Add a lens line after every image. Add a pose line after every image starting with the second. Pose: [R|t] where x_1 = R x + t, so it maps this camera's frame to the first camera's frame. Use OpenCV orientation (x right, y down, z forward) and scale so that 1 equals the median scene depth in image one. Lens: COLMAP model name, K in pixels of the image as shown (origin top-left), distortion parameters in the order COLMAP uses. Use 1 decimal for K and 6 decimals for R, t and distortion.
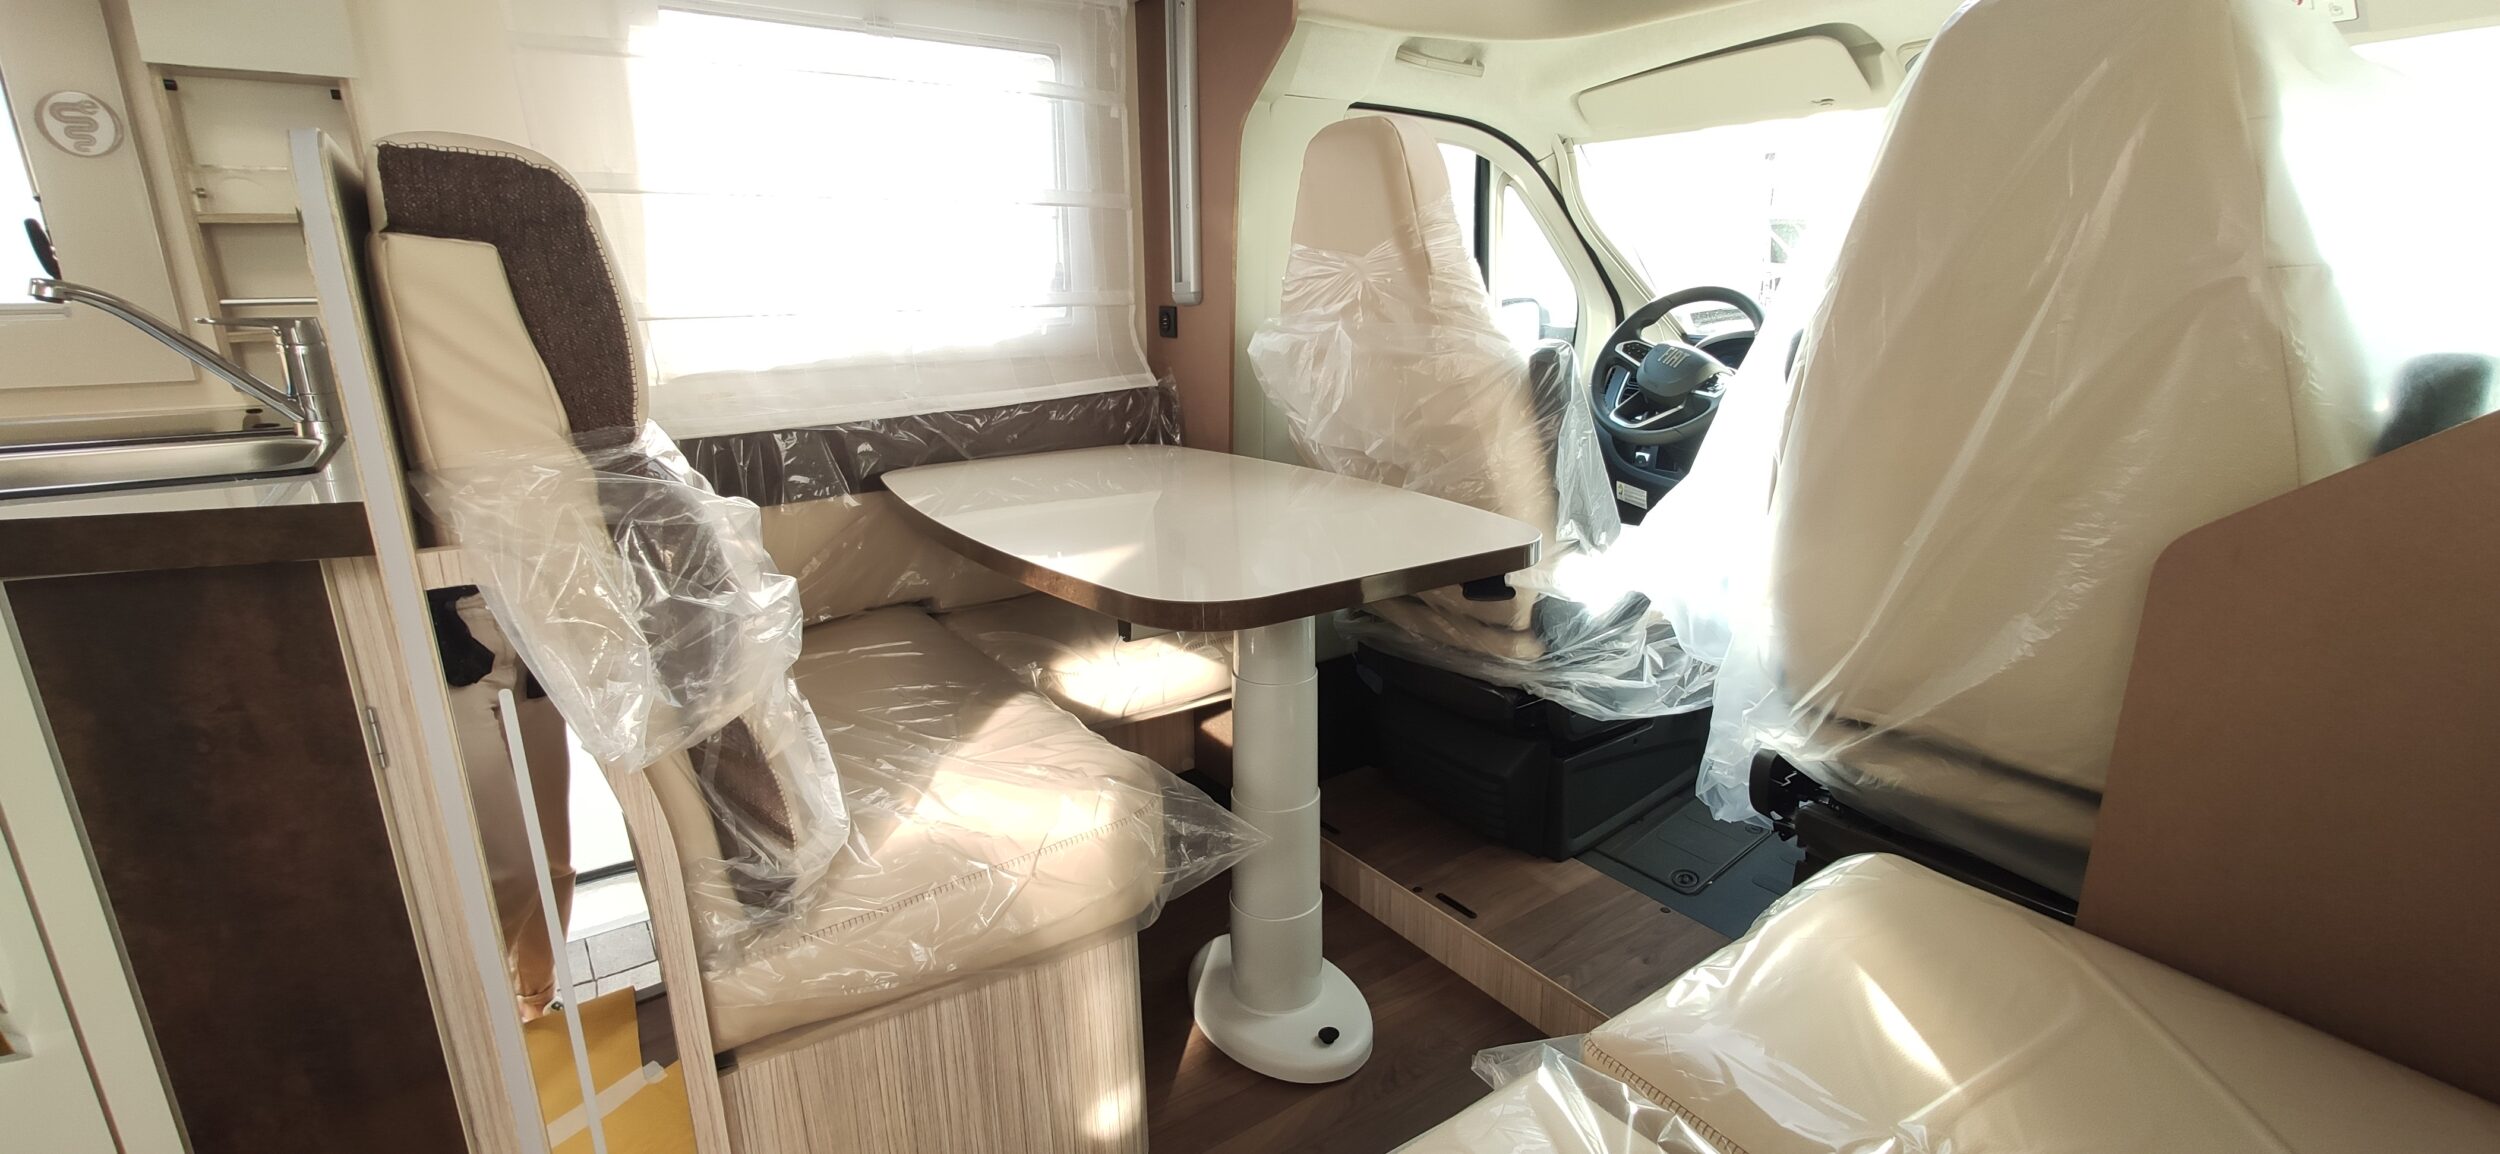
lens RADIAL K [[1082.3, 0, 1255.2], [0, 1082.3, 591.6], [0, 0, 1]] dist [-0.019321, 0.005899]
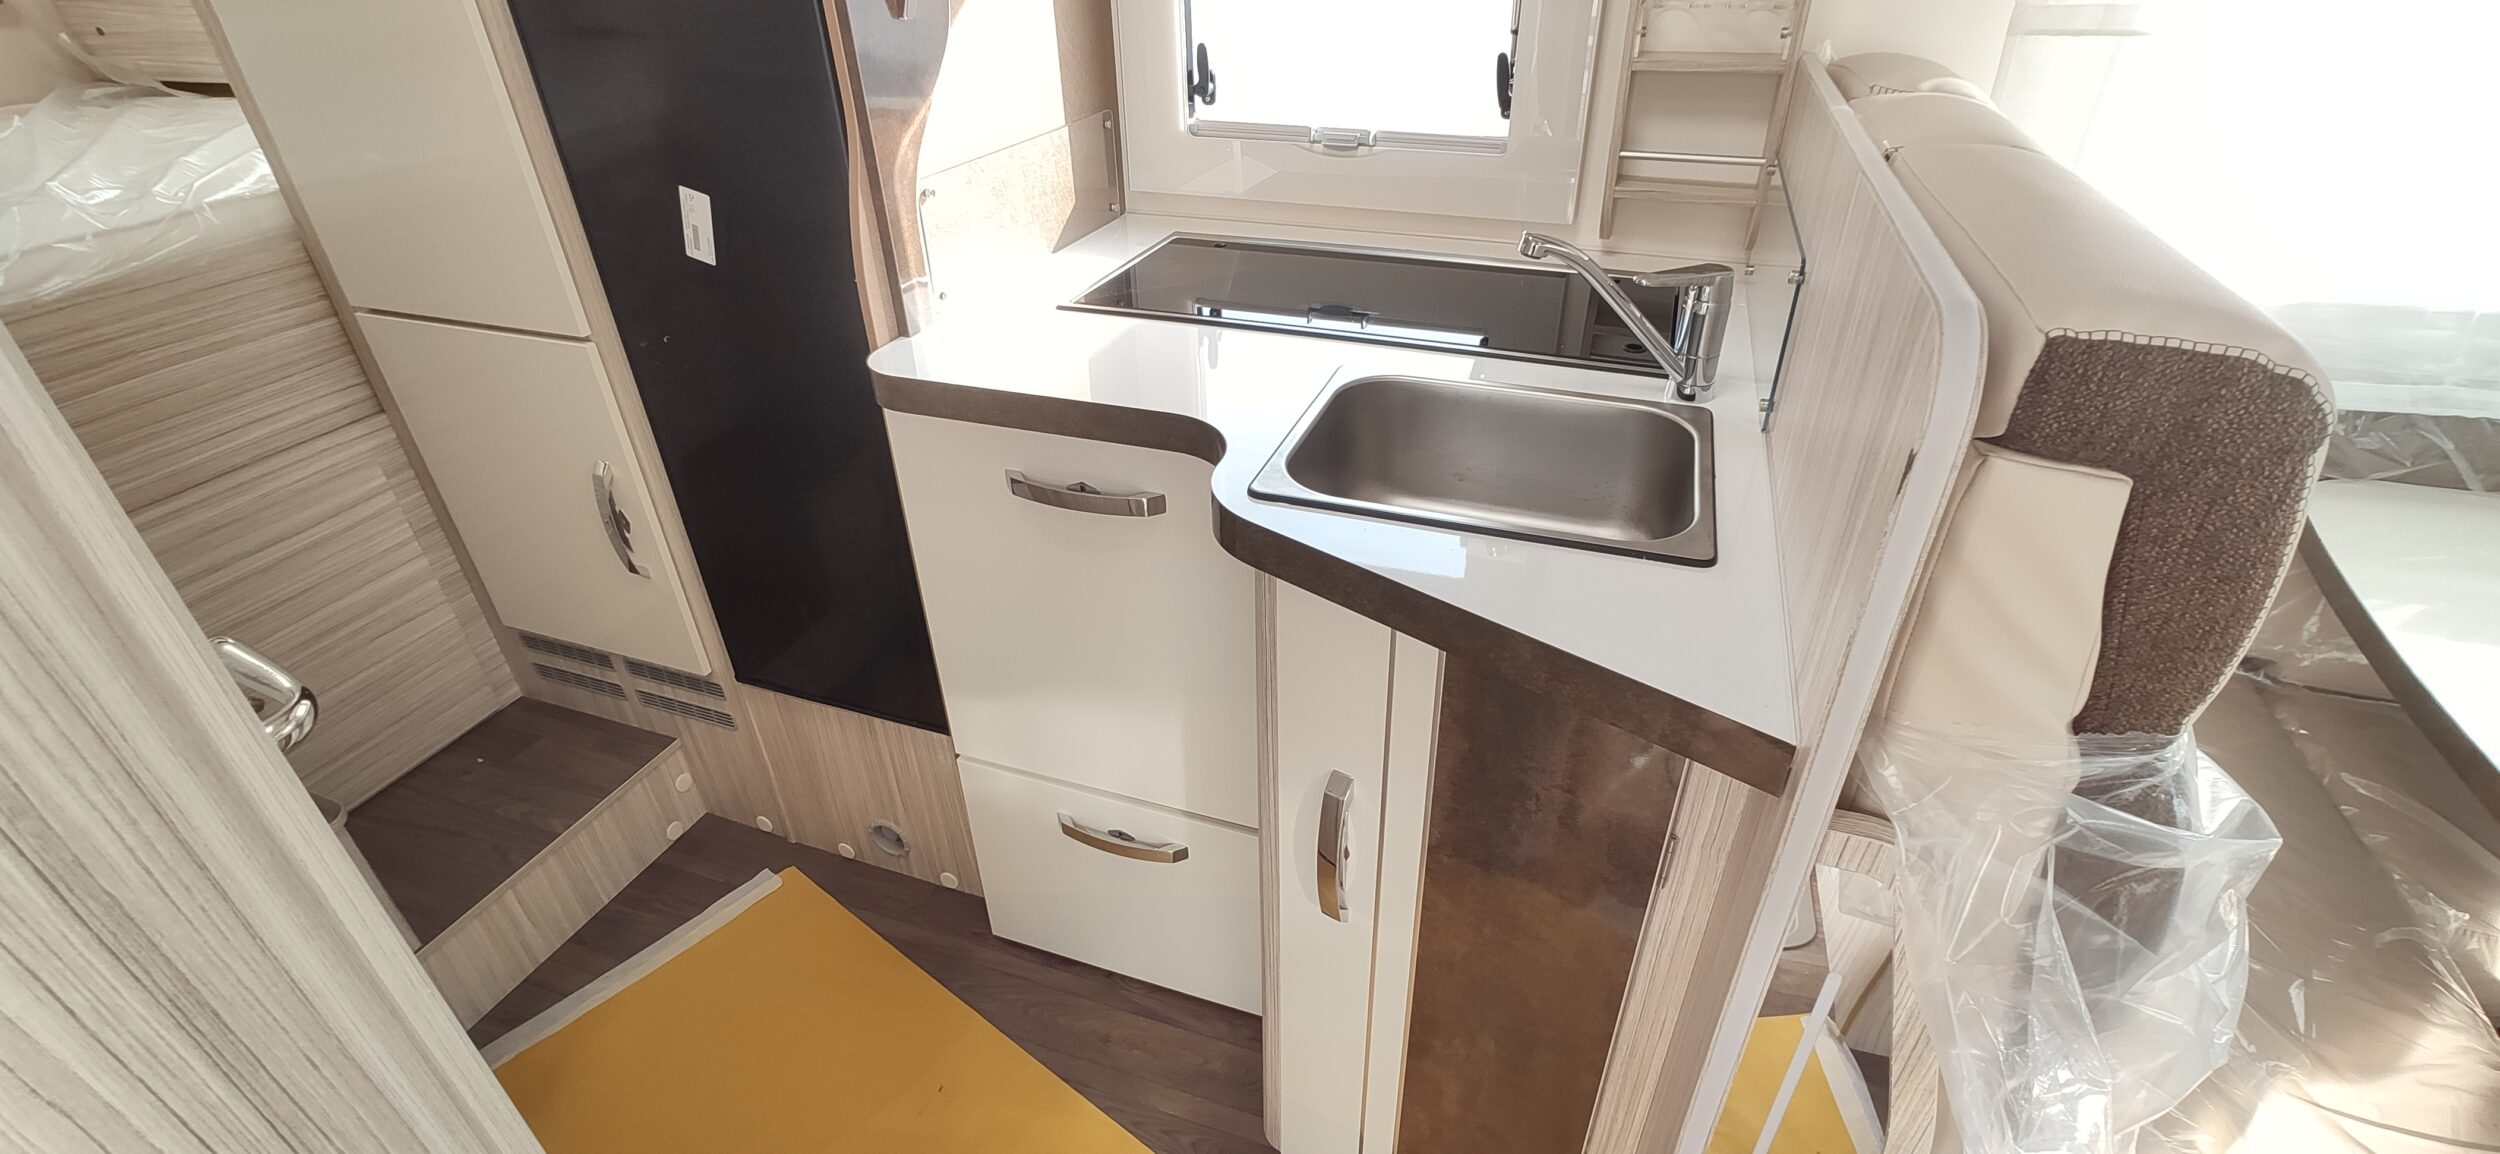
lens RADIAL K [[1064.6, 0, 1282.1], [0, 1064.6, 575.3], [0, 0, 1]] dist [0.000670, 0.009162]
pose [[0.587056, 0.434718, -0.682924, -0.286465], [-0.221496, 0.897651, 0.381001, -0.210319], [0.778655, -0.072404, 0.623260, 0.108131]]
